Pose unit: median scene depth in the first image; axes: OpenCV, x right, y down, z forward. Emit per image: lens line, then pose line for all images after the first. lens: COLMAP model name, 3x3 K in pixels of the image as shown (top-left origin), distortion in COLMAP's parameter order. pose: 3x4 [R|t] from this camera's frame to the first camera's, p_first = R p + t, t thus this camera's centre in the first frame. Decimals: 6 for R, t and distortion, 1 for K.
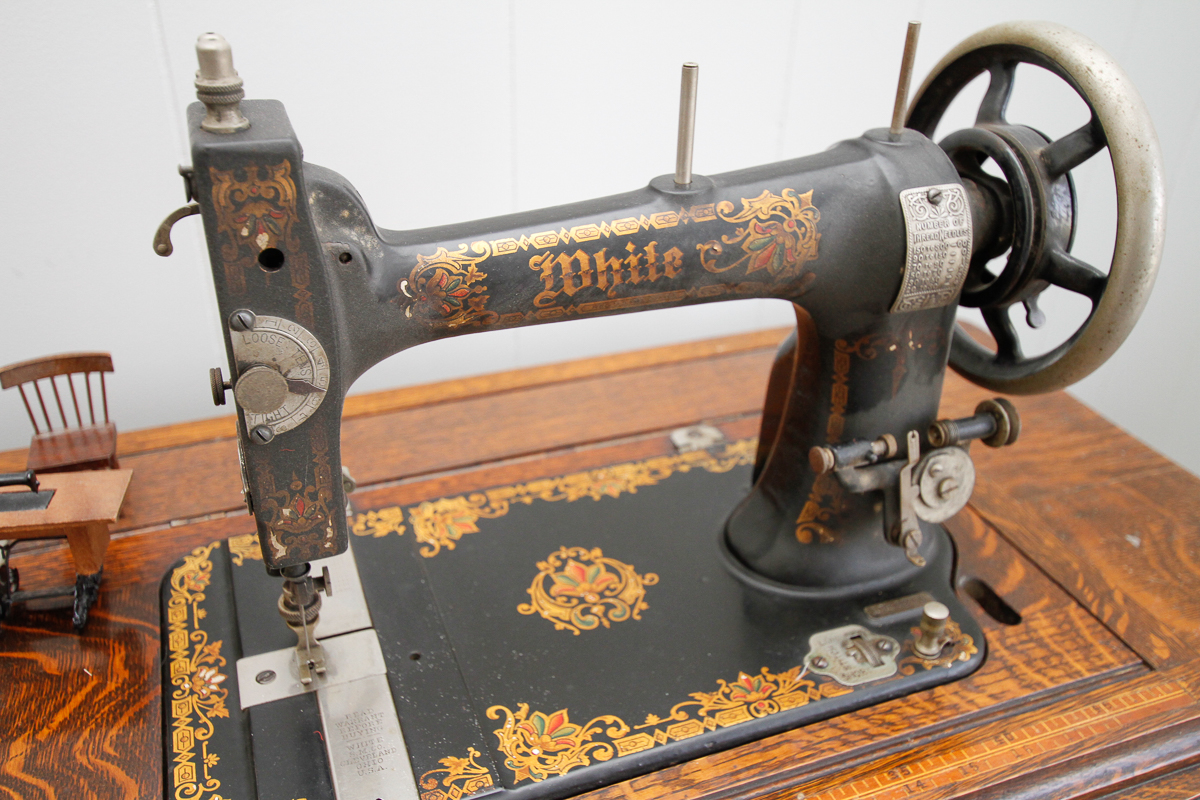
lens RADIAL K [[1037.9, 0, 604.9], [0, 1037.9, 410.9], [0, 0, 1]] dist [-0.008743, 0.044798]
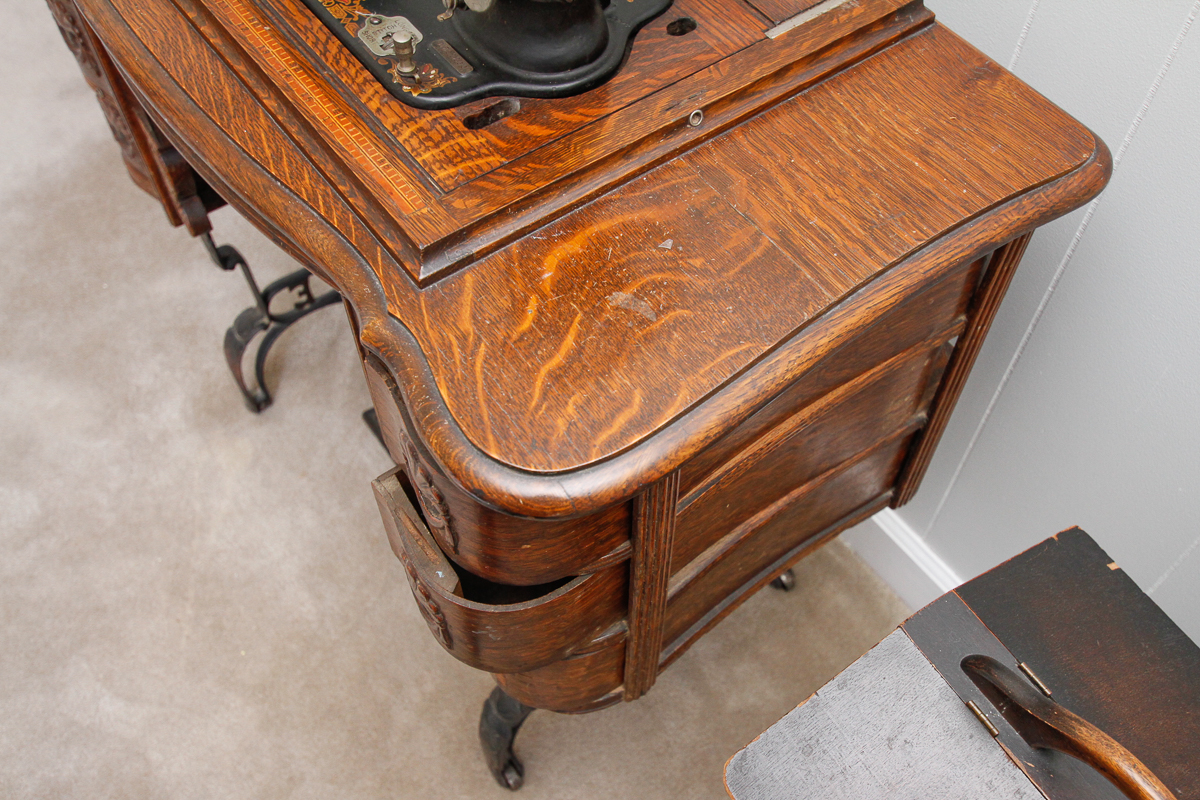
lens RADIAL K [[1037.9, 0, 600.5], [0, 1037.9, 405.4], [0, 0, 1]] dist [-0.008743, 0.044798]
pose [[0.283765, 0.784140, -0.551907, 1.535953], [-0.516440, 0.609936, 0.601056, -0.459791], [0.807940, 0.114469, 0.578040, 0.510180]]
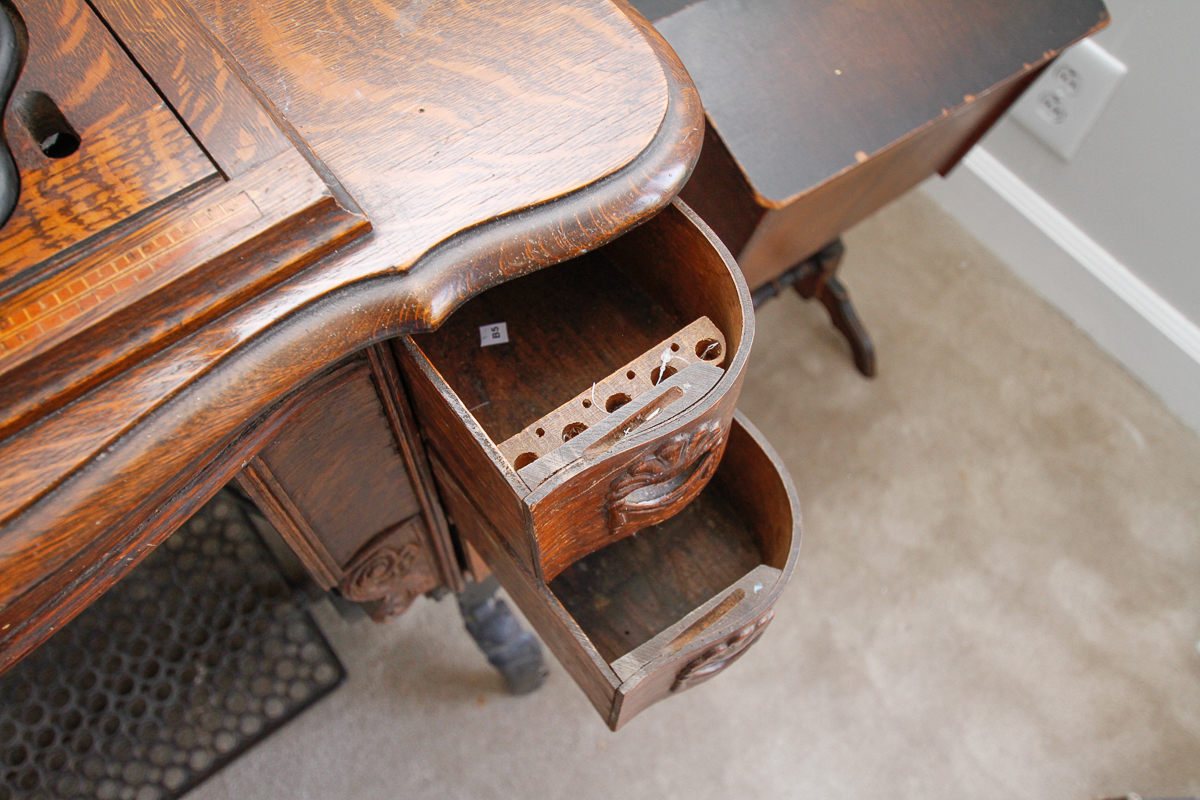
lens RADIAL K [[1037.9, 0, 604.7], [0, 1037.9, 404.5], [0, 0, 1]] dist [-0.008743, 0.044798]
pose [[0.955710, -0.262949, 0.132197, 0.696795], [0.152706, 0.827025, 0.541028, 0.003005], [-0.251593, -0.496879, 0.830550, 0.186964]]
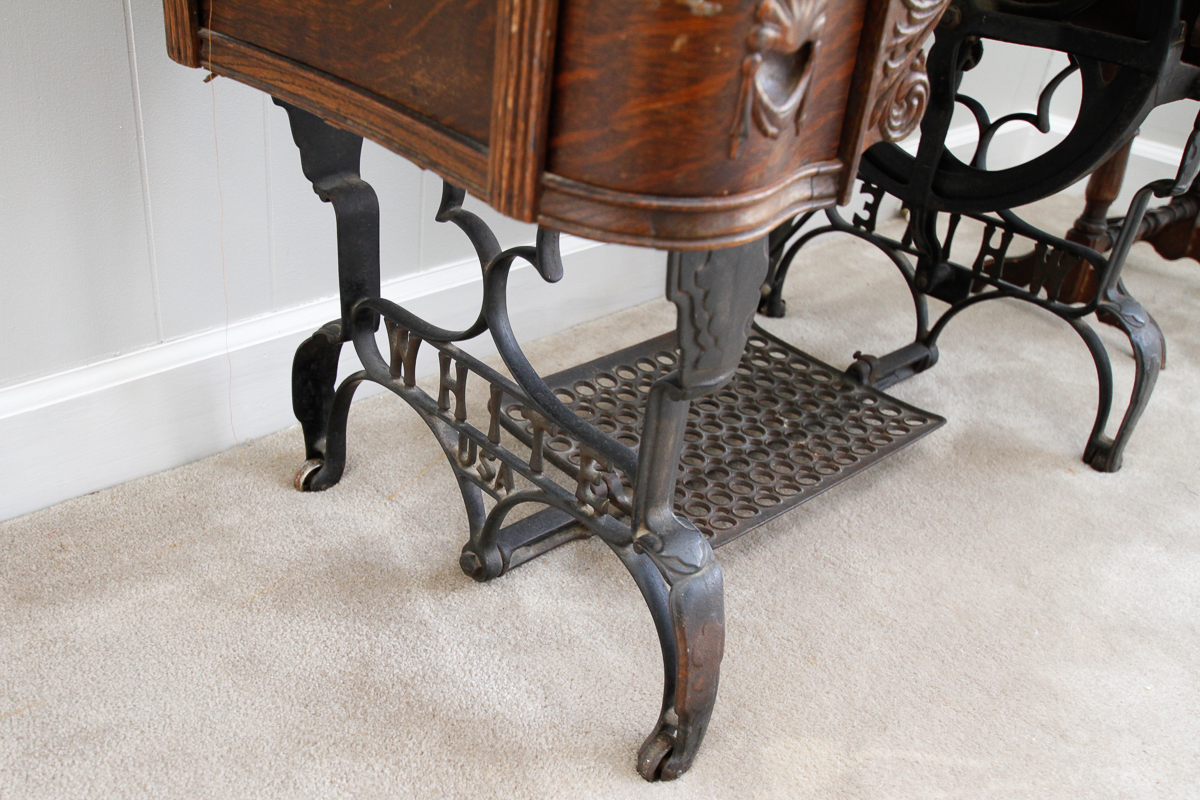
lens RADIAL K [[1161.3, 0, 525.6], [0, 1161.3, 458.6], [0, 0, 1]] dist [-0.000261, 0.000000]
pose [[0.928995, -0.159561, 0.333929, -1.340363], [0.146895, 0.987142, 0.063021, 1.484698], [-0.339691, -0.009493, 0.940489, -0.008664]]
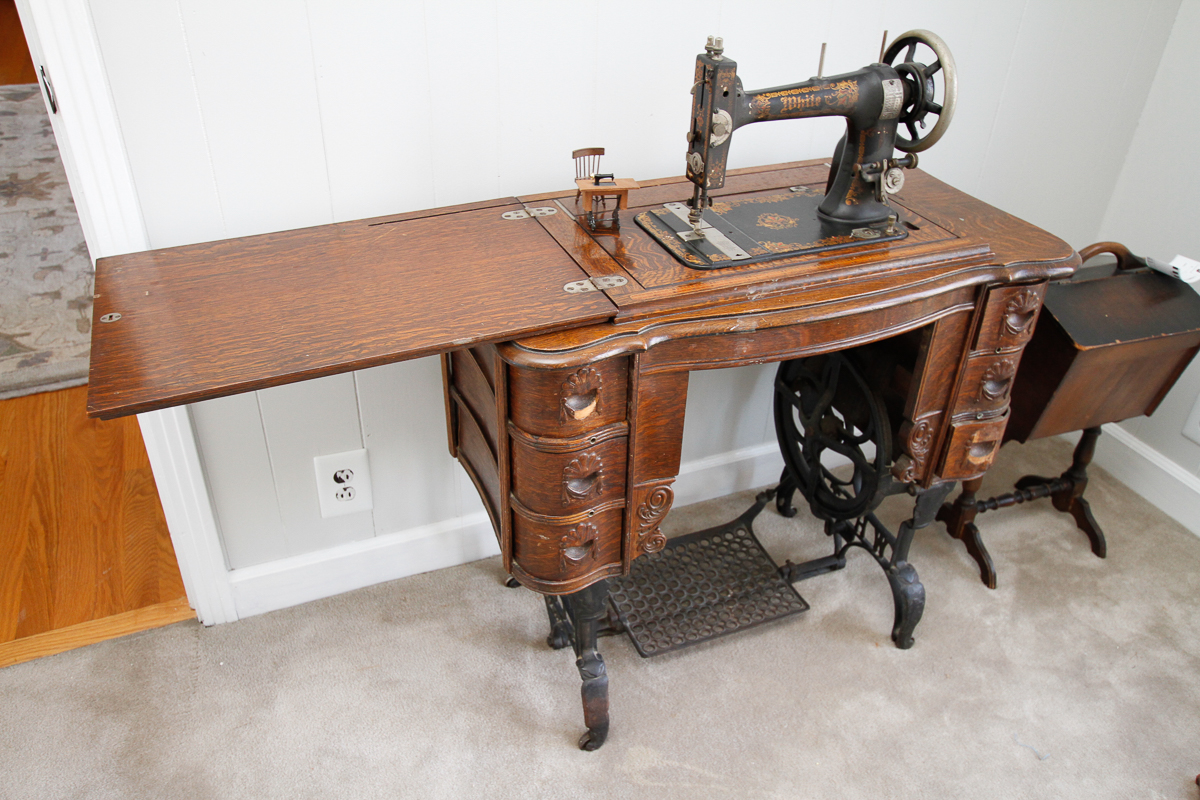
lens RADIAL K [[950.1, 0, 605.9], [0, 950.1, 406.9], [0, 0, 1]] dist [0.001090, 0.025481]
pose [[0.999283, -0.016700, 0.033975, -0.693496], [0.015431, 0.999186, 0.037262, 0.676448], [-0.034570, -0.036711, 0.998728, -1.977020]]
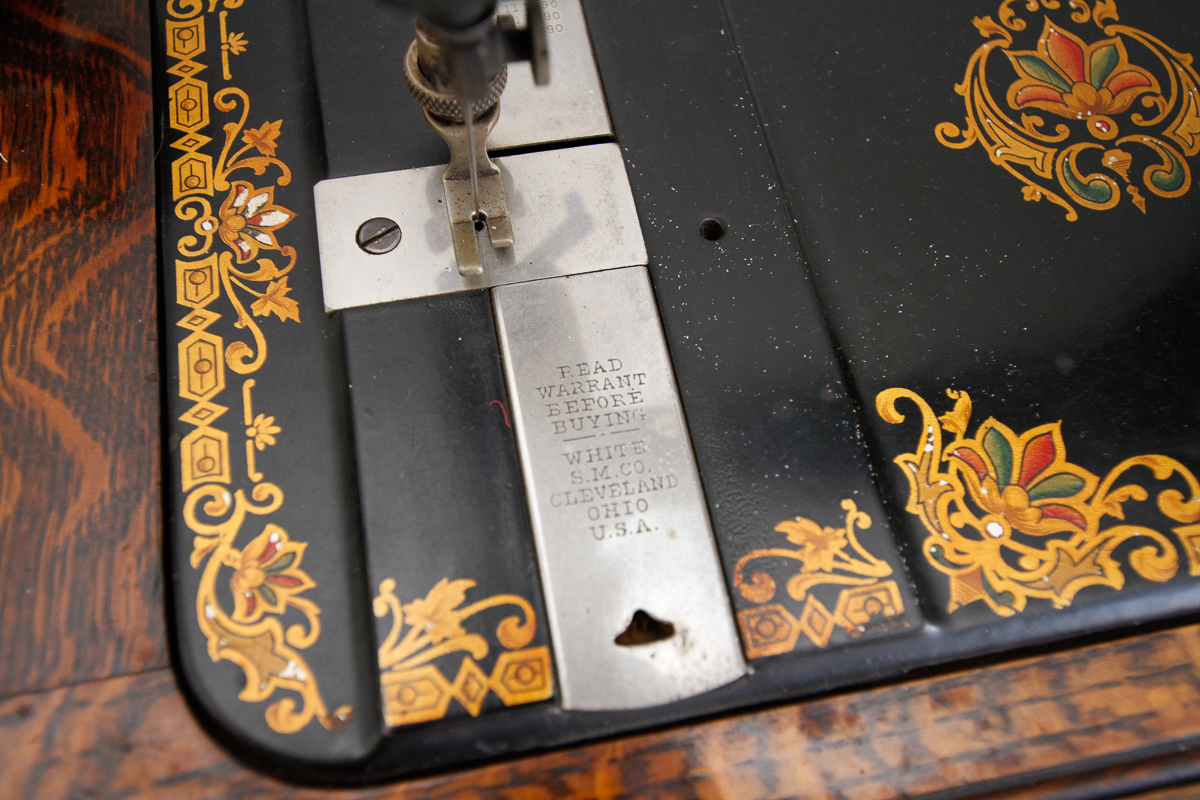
lens RADIAL K [[1037.9, 0, 603.1], [0, 1037.9, 409.4], [0, 0, 1]] dist [-0.008743, 0.044798]
pose [[0.985177, 0.163288, -0.052566, -0.198302], [-0.105611, 0.818833, 0.564233, 0.059064], [0.135176, -0.550318, 0.823940, 0.611183]]
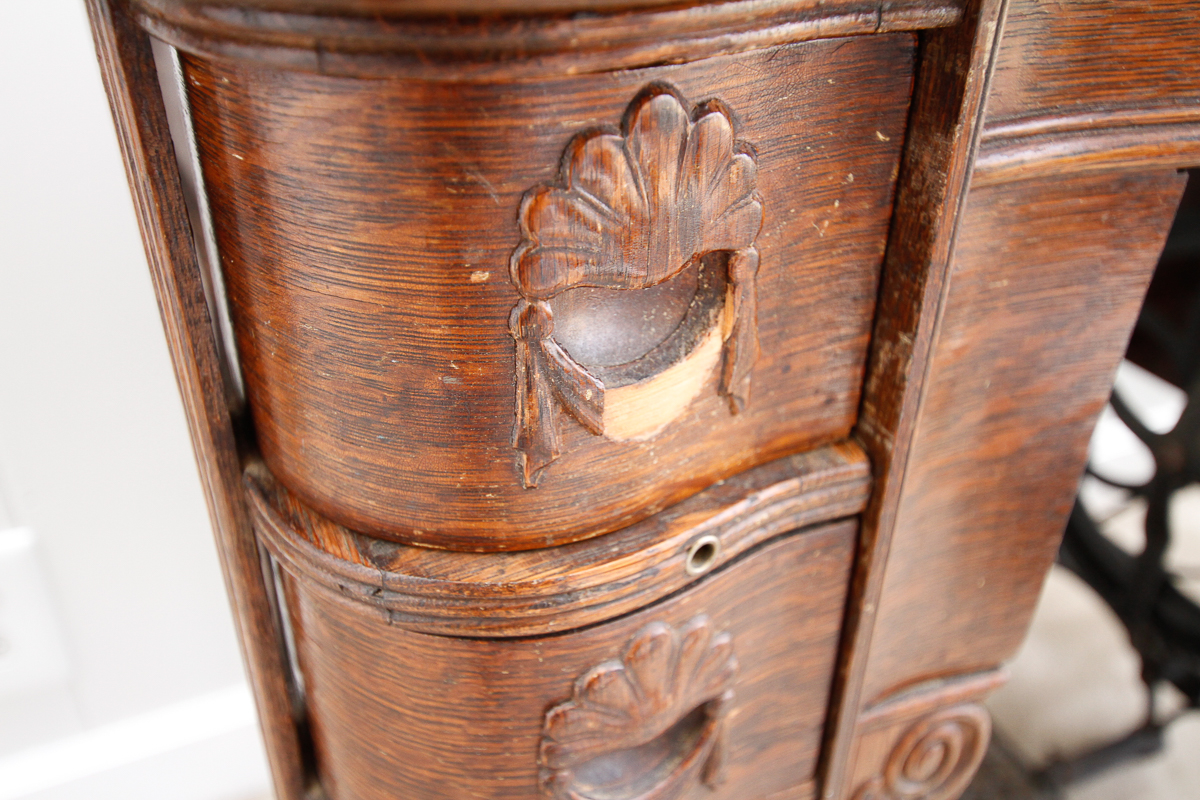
lens RADIAL K [[1037.9, 0, 604.1], [0, 1037.9, 403.6], [0, 0, 1]] dist [-0.008743, 0.044798]
pose [[0.997246, -0.044163, 0.059583, -0.719132], [0.043326, 0.998944, 0.015269, 0.784670], [-0.060194, -0.012646, 0.998107, 0.209342]]
